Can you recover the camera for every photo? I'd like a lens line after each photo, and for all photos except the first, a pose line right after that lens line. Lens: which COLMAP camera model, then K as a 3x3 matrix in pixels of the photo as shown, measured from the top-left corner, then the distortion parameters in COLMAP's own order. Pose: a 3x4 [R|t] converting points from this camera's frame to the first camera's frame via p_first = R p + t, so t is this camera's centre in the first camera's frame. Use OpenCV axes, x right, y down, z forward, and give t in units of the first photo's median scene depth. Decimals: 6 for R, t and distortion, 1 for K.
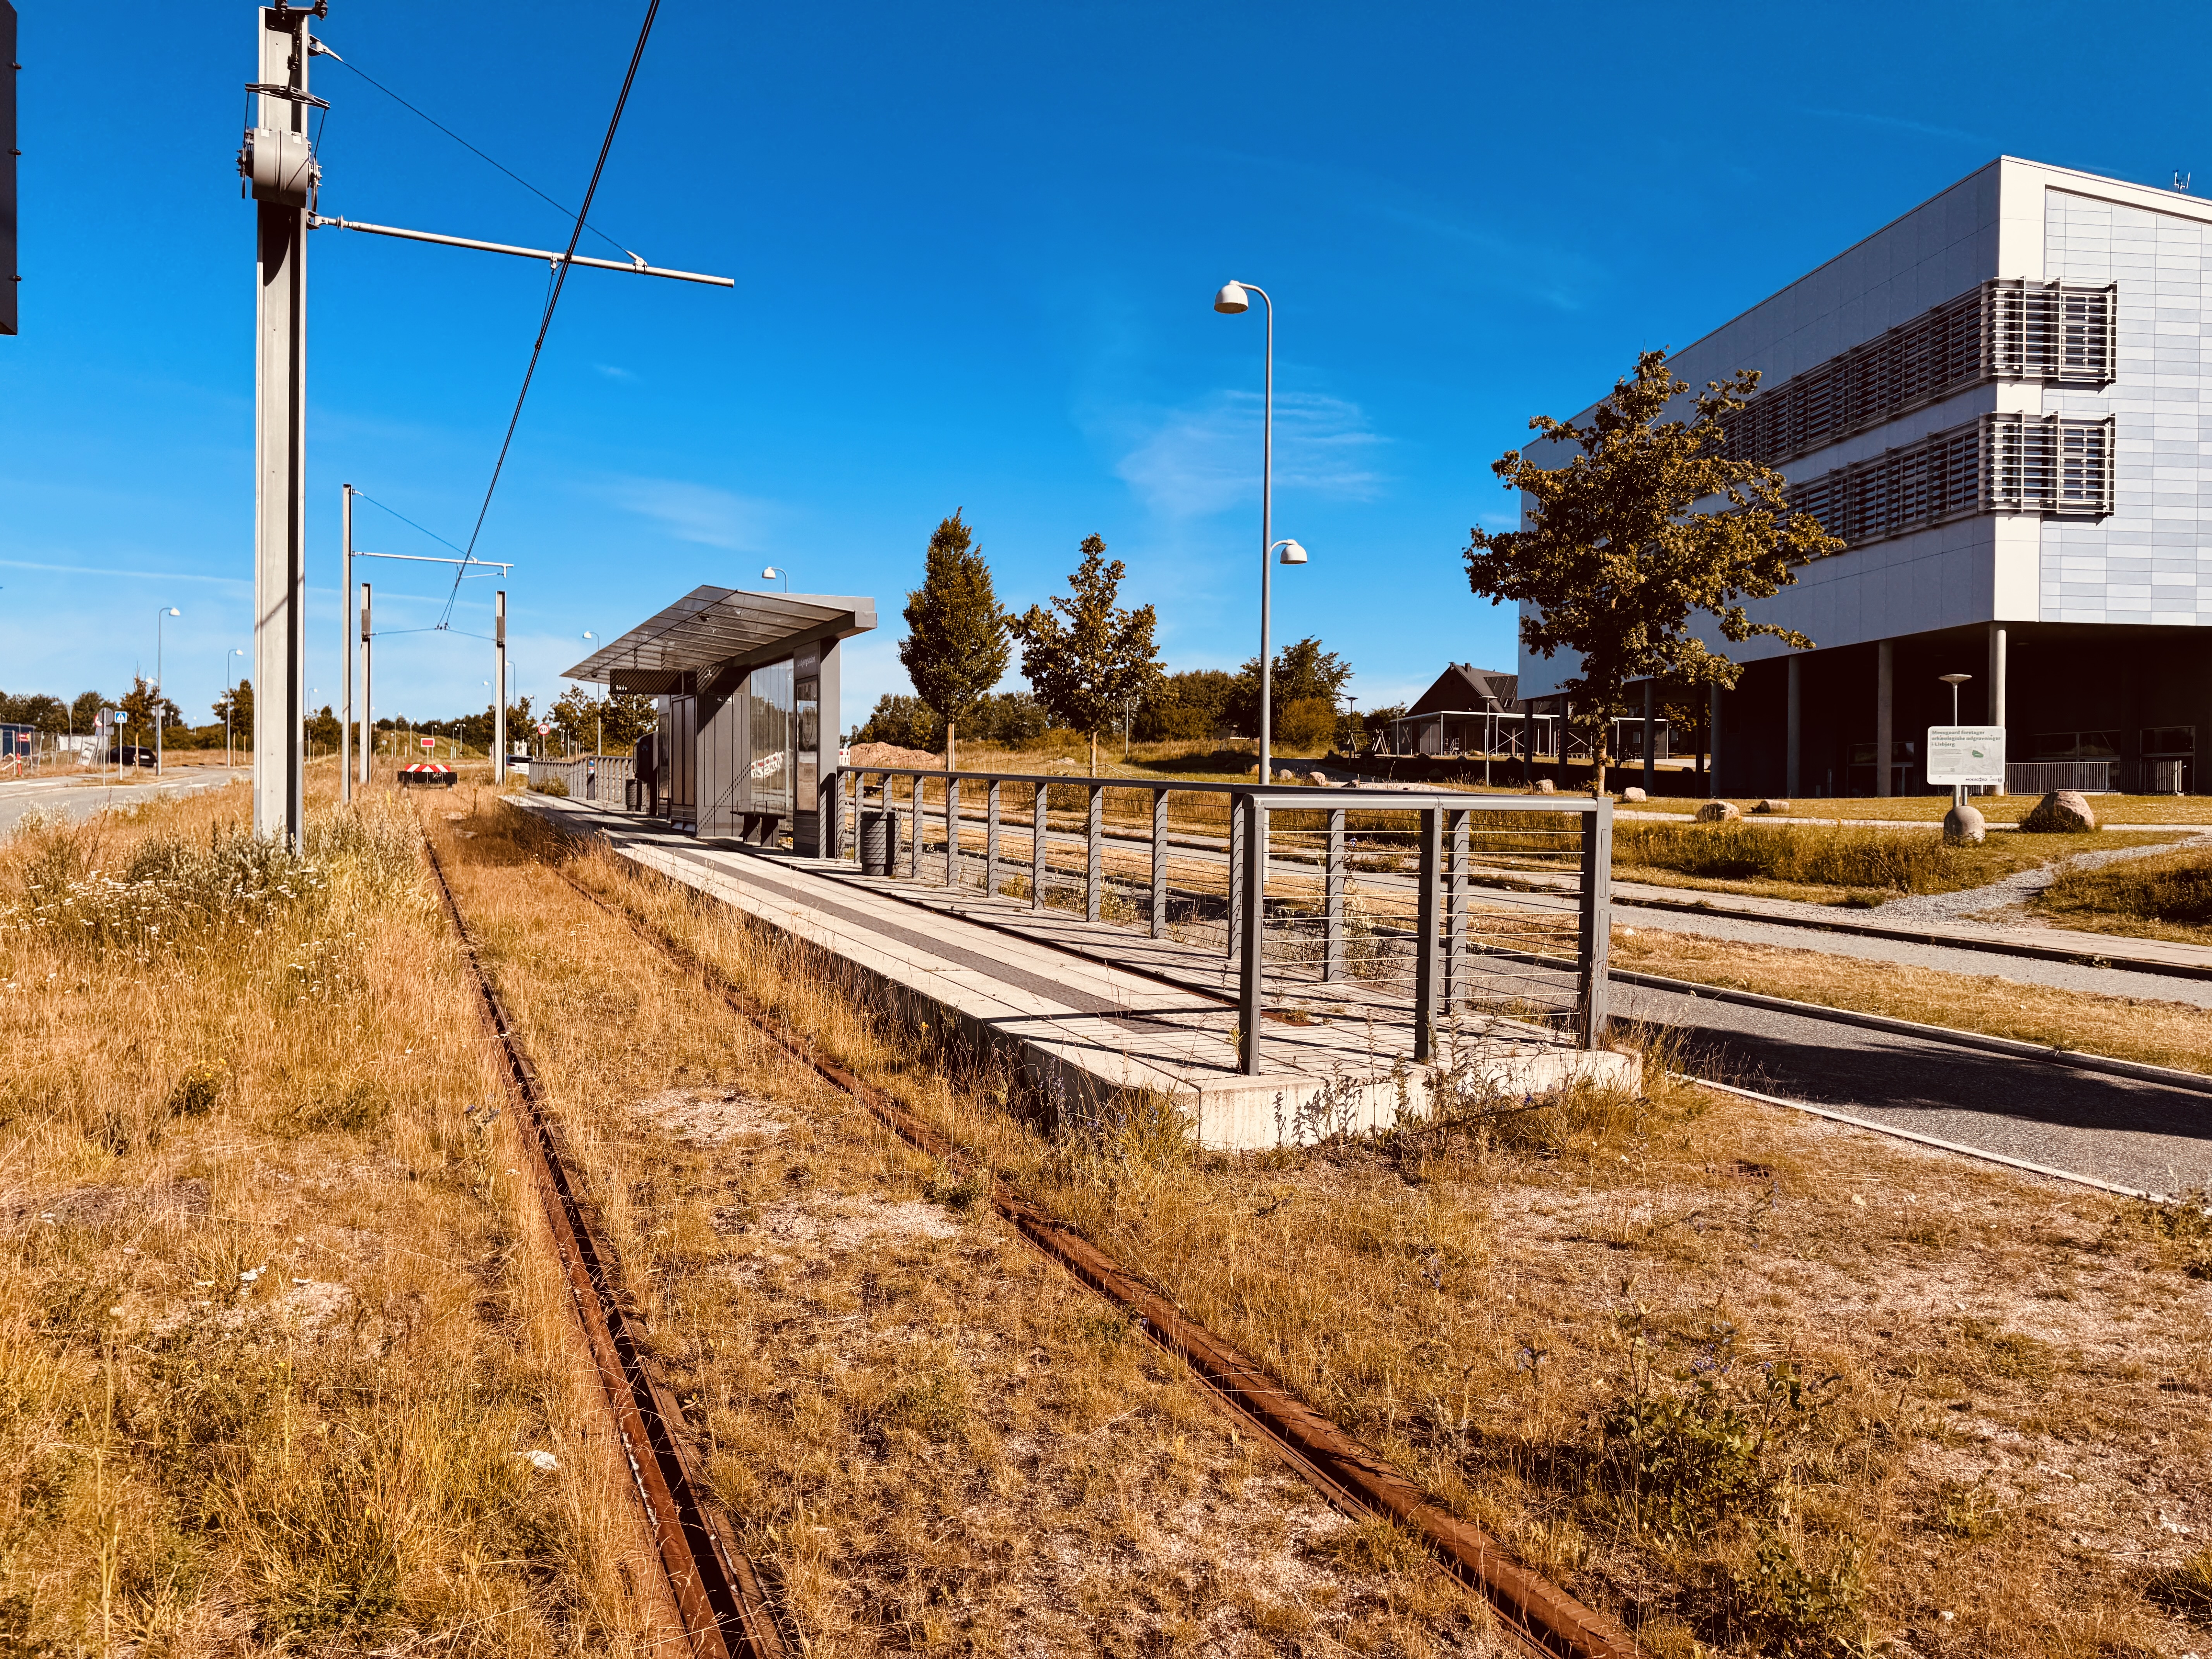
lens RADIAL K [[1576.8, 0, 1096.4], [0, 1576.8, 836.7], [0, 0, 1]] dist [0.054480, -0.000239]
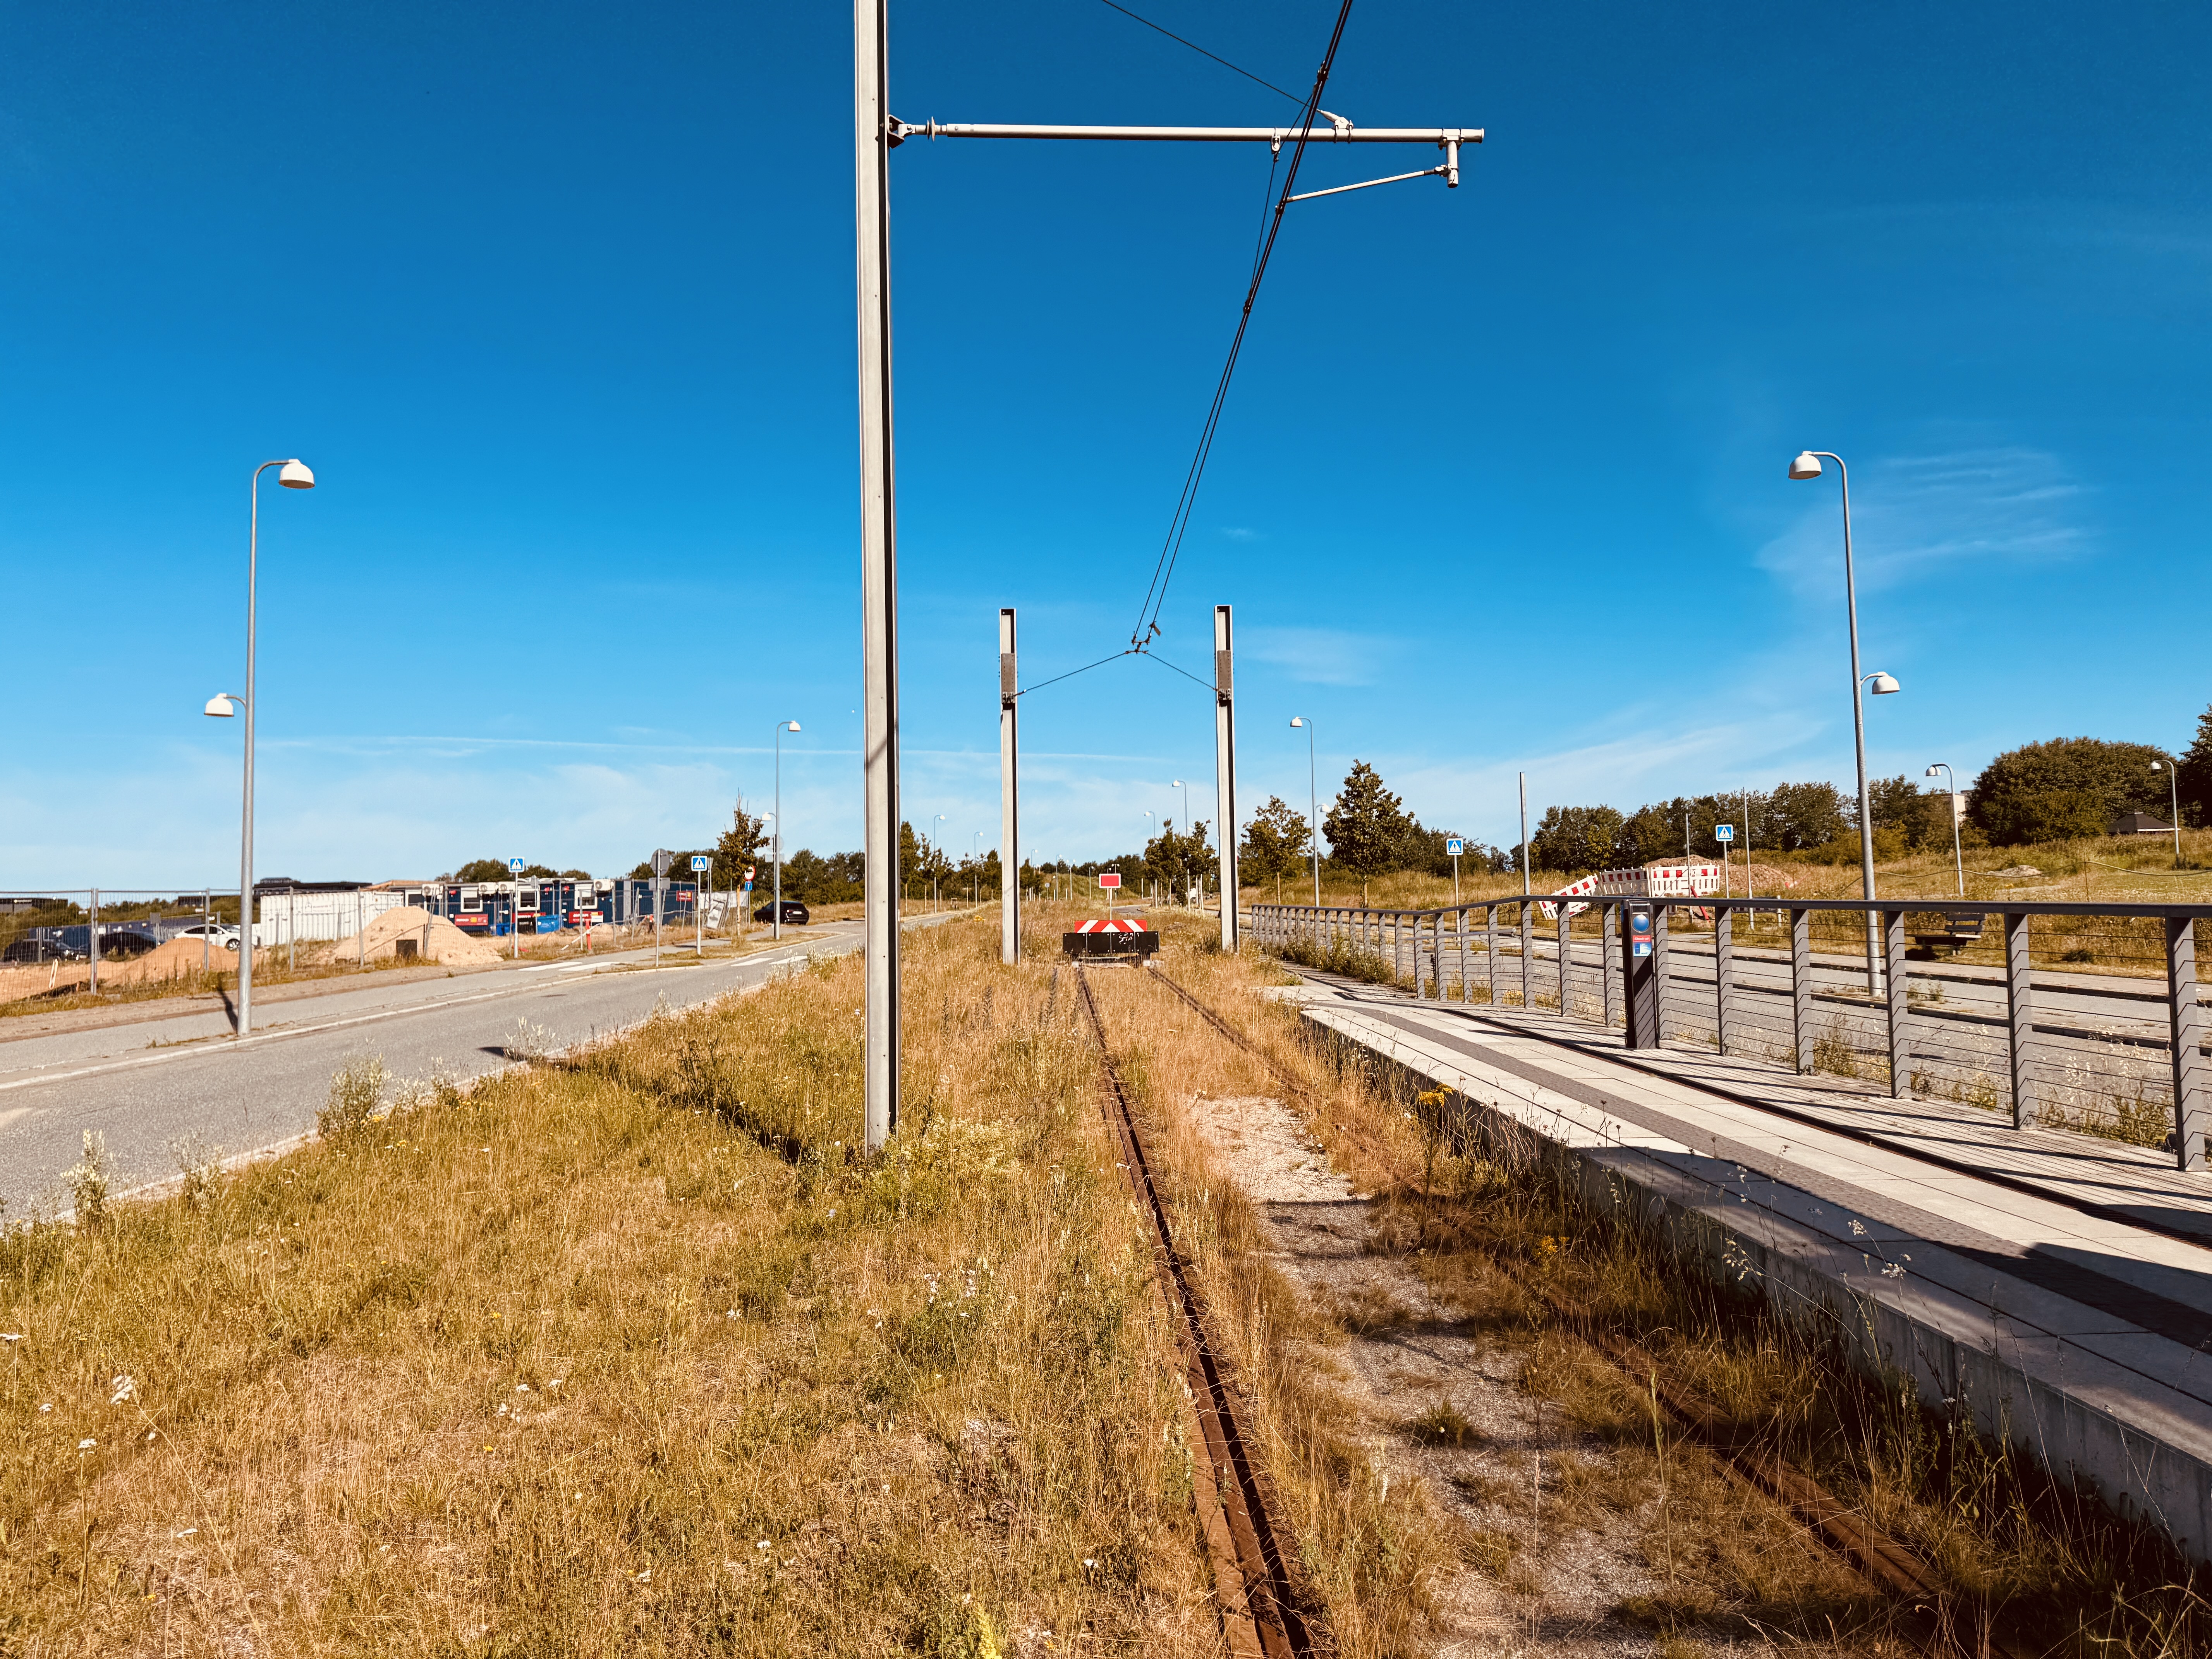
lens RADIAL K [[1576.8, 0, 1096.4], [0, 1576.8, 836.7], [0, 0, 1]] dist [0.054480, -0.000239]
pose [[0.924469, -0.052702, -0.377597, -0.104871], [0.022417, 0.996200, -0.084160, -0.013569], [0.380597, 0.069339, 0.922138, 0.238029]]
